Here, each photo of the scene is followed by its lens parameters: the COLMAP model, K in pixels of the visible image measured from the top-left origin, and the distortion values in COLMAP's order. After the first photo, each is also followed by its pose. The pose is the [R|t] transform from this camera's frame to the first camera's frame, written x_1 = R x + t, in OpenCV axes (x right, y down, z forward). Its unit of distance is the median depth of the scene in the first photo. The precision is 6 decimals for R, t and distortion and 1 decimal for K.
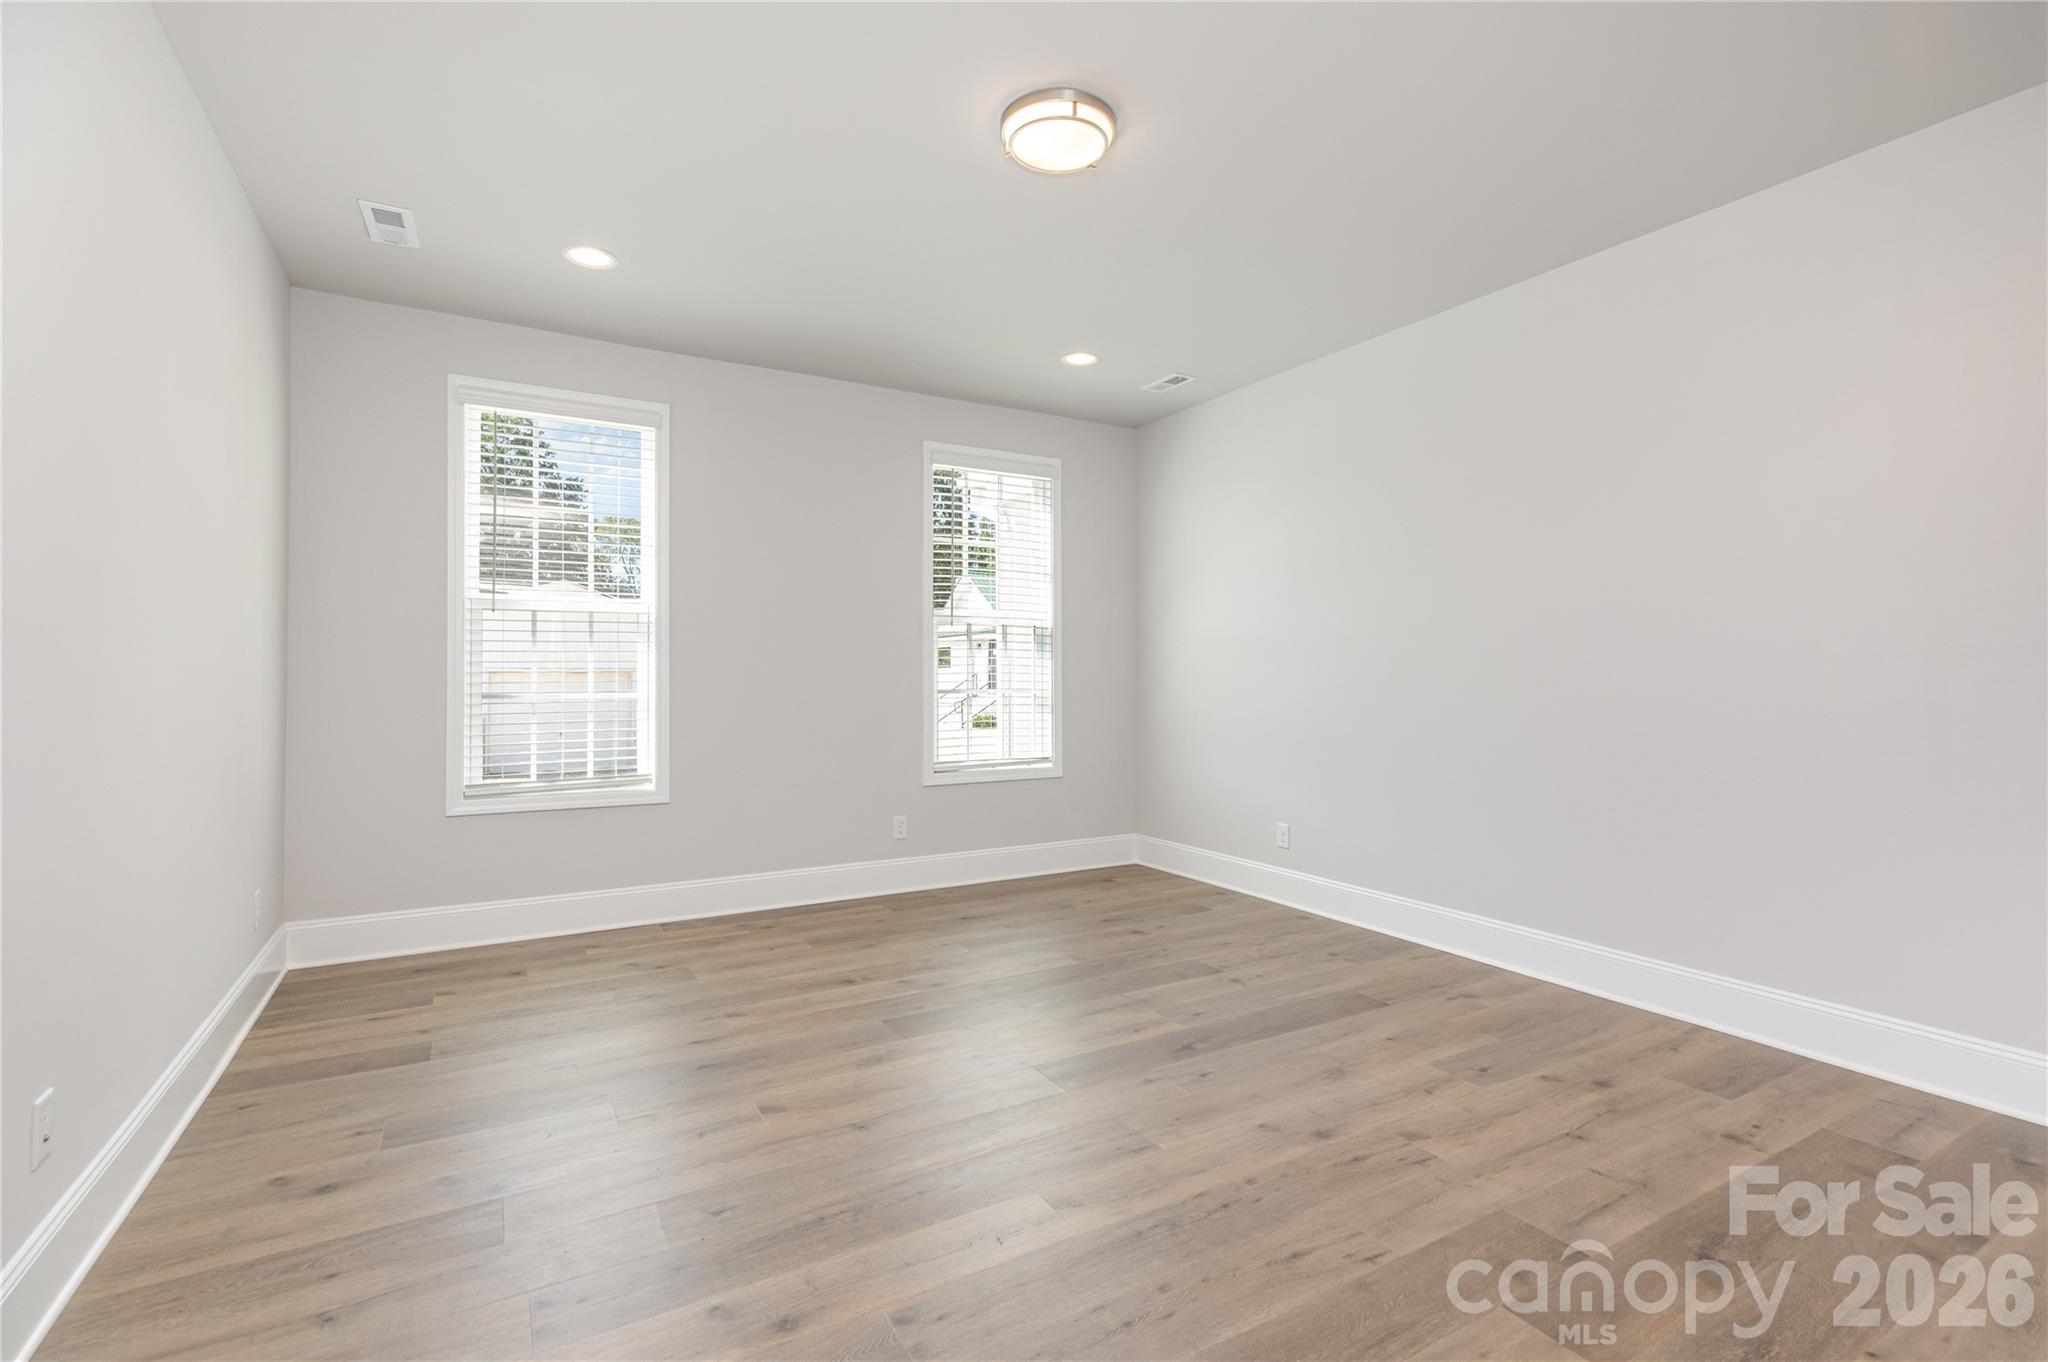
lens RADIAL K [[939.5, 0, 1035.1], [0, 939.5, 674.0], [0, 0, 1]] dist [0.009065, 0.000035]
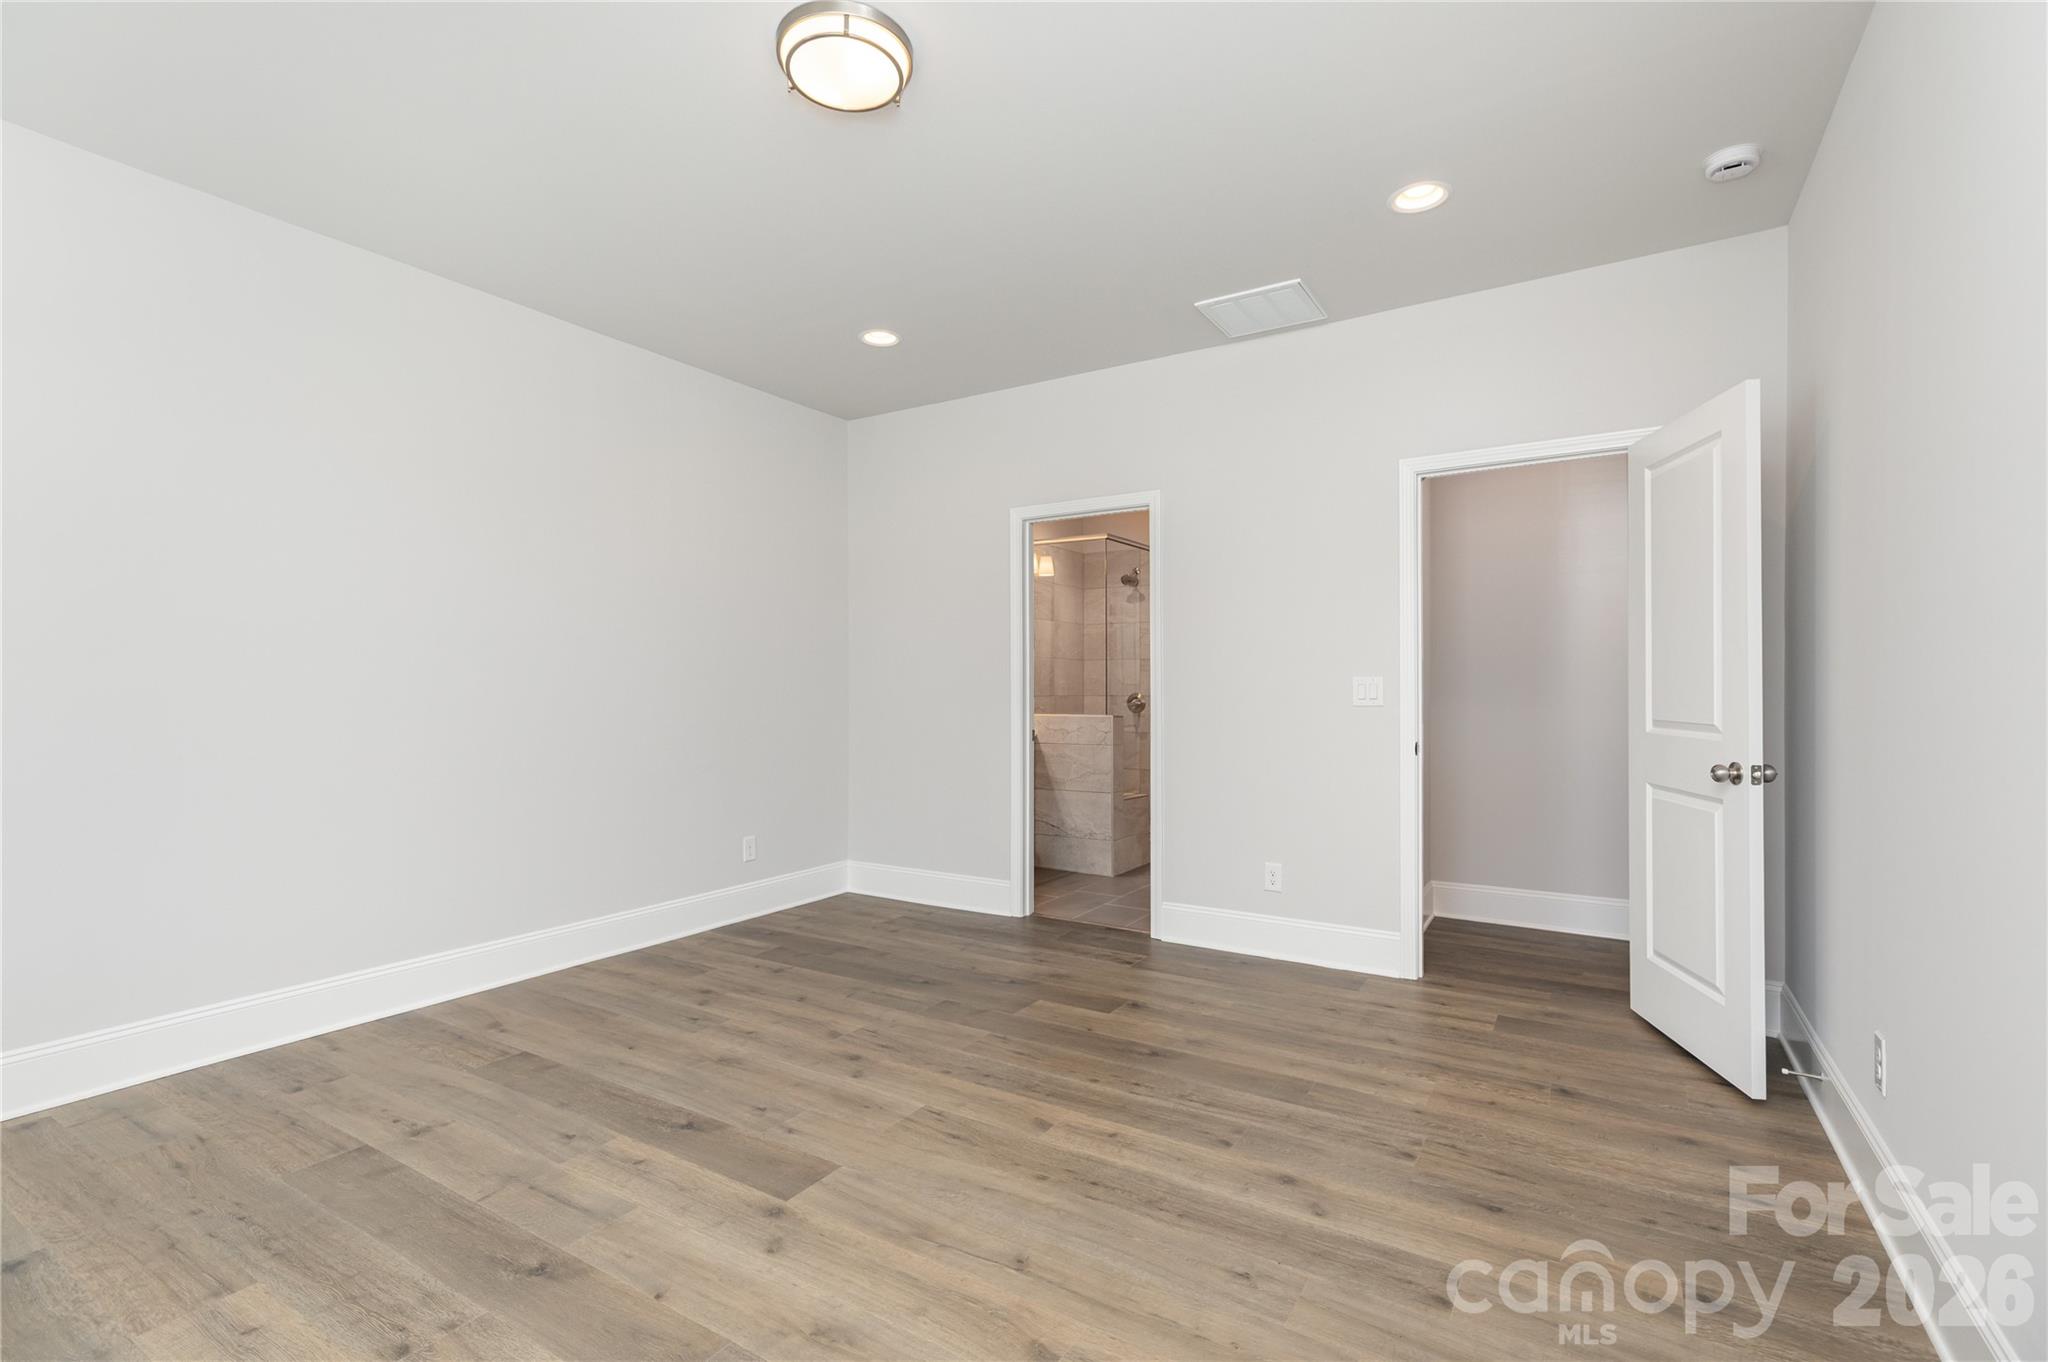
lens RADIAL K [[931.7, 0, 1006.8], [0, 931.7, 687.9], [0, 0, 1]] dist [0.001879, 0.000941]
pose [[-0.453317, 0.000411, 0.891349, -0.581875], [-0.000250, 1.000000, -0.000588, -0.000824], [-0.891349, -0.000489, -0.453317, 0.903570]]
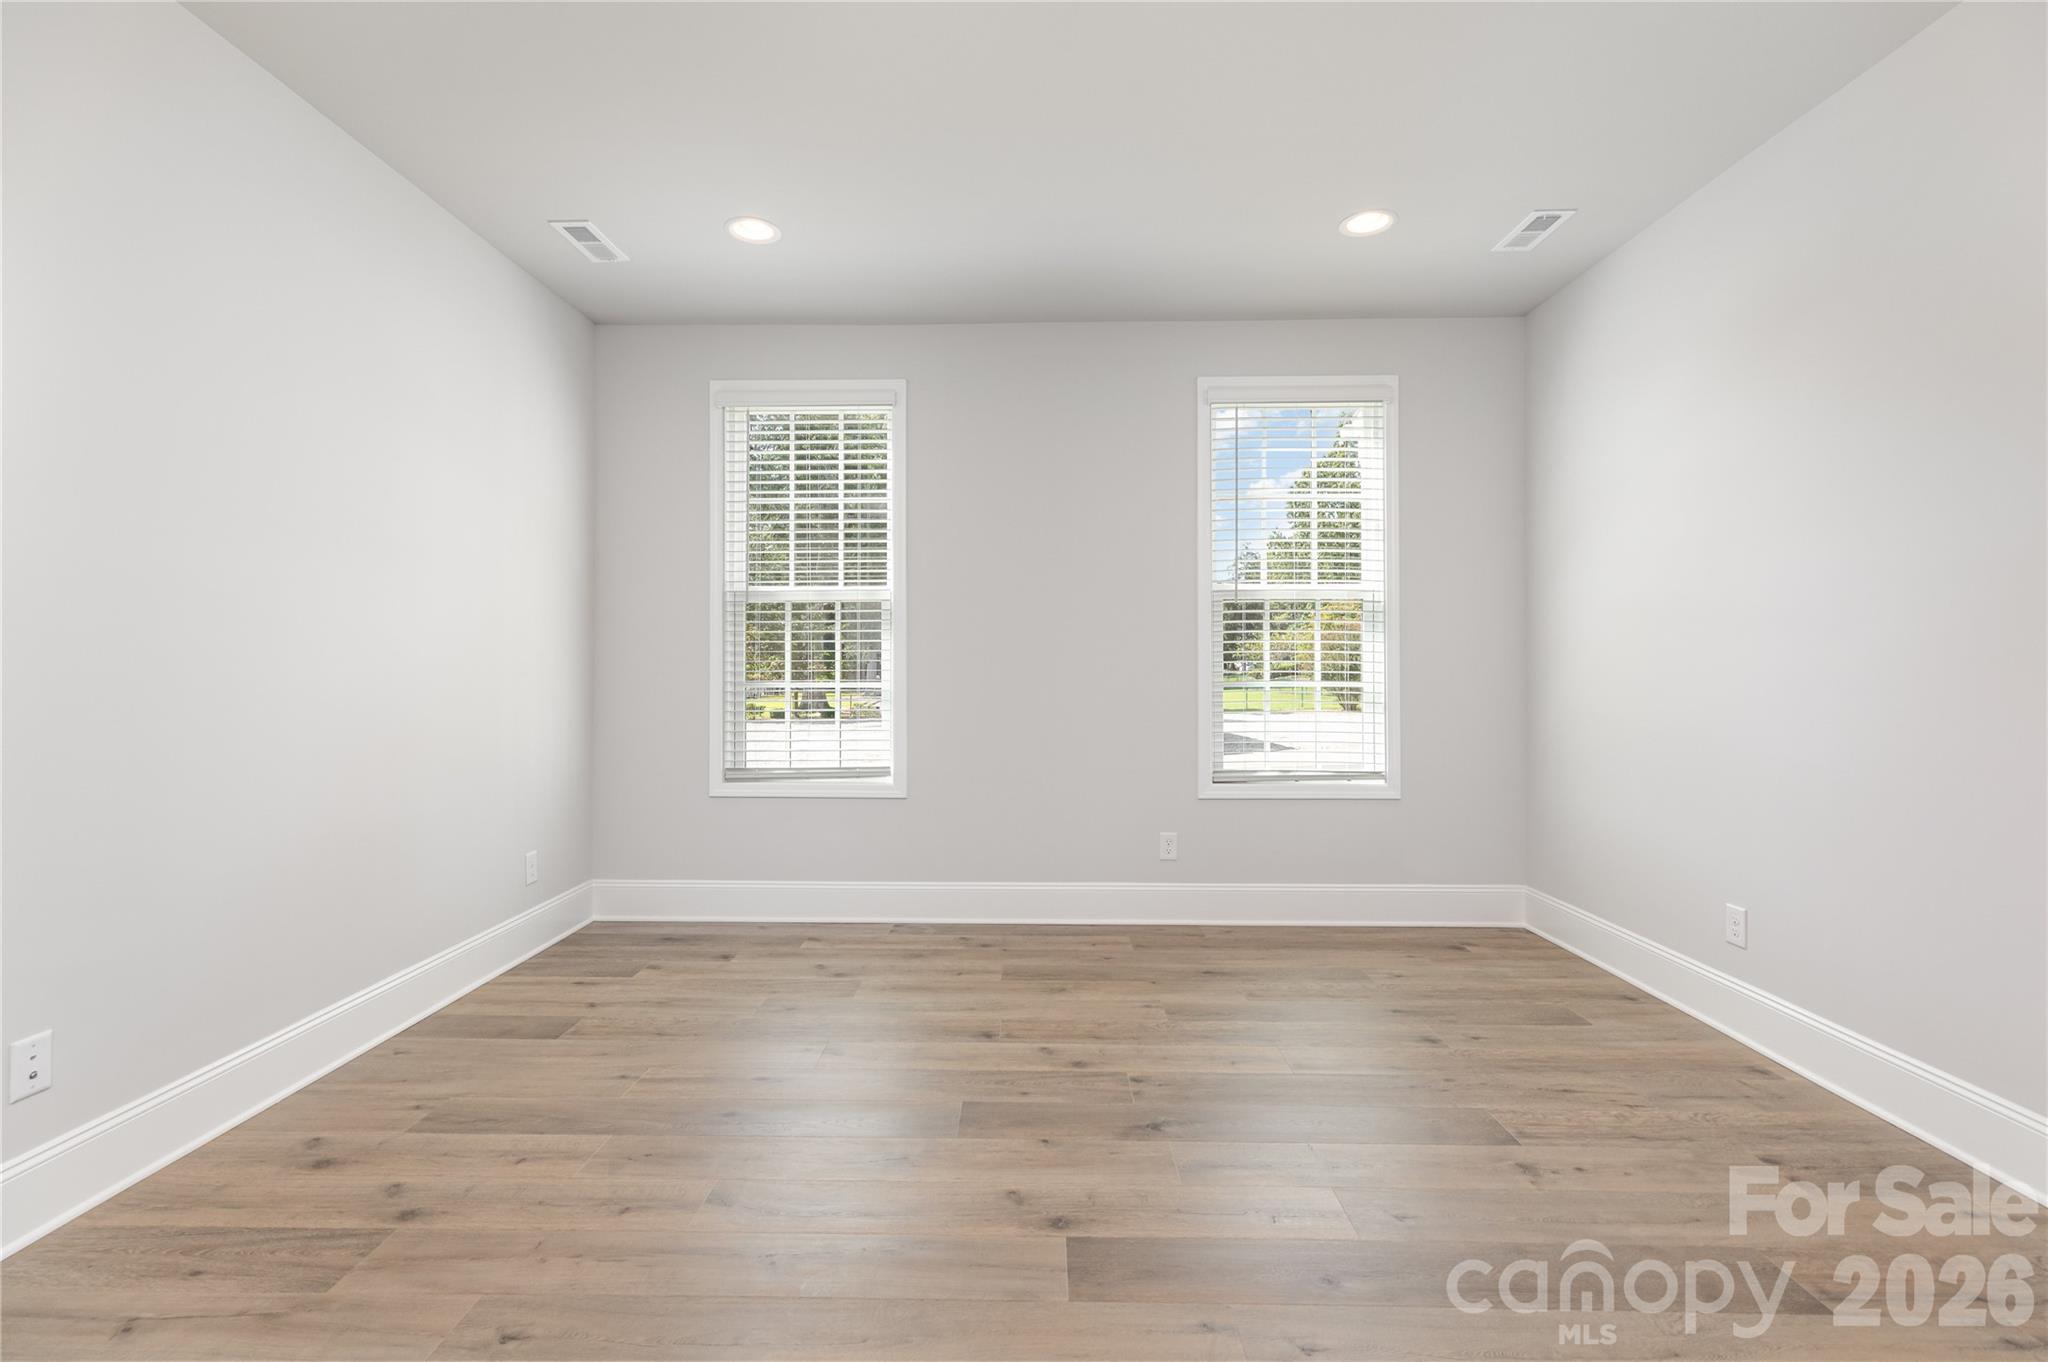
lens RADIAL K [[929.6, 0, 1020.5], [0, 929.6, 670.0], [0, 0, 1]] dist [0.004399, 0.000187]
pose [[0.849594, 0.002305, -0.527433, 0.245966], [0.001125, 0.999980, 0.006182, 0.002465], [0.527437, -0.005846, 0.849574, 0.315518]]
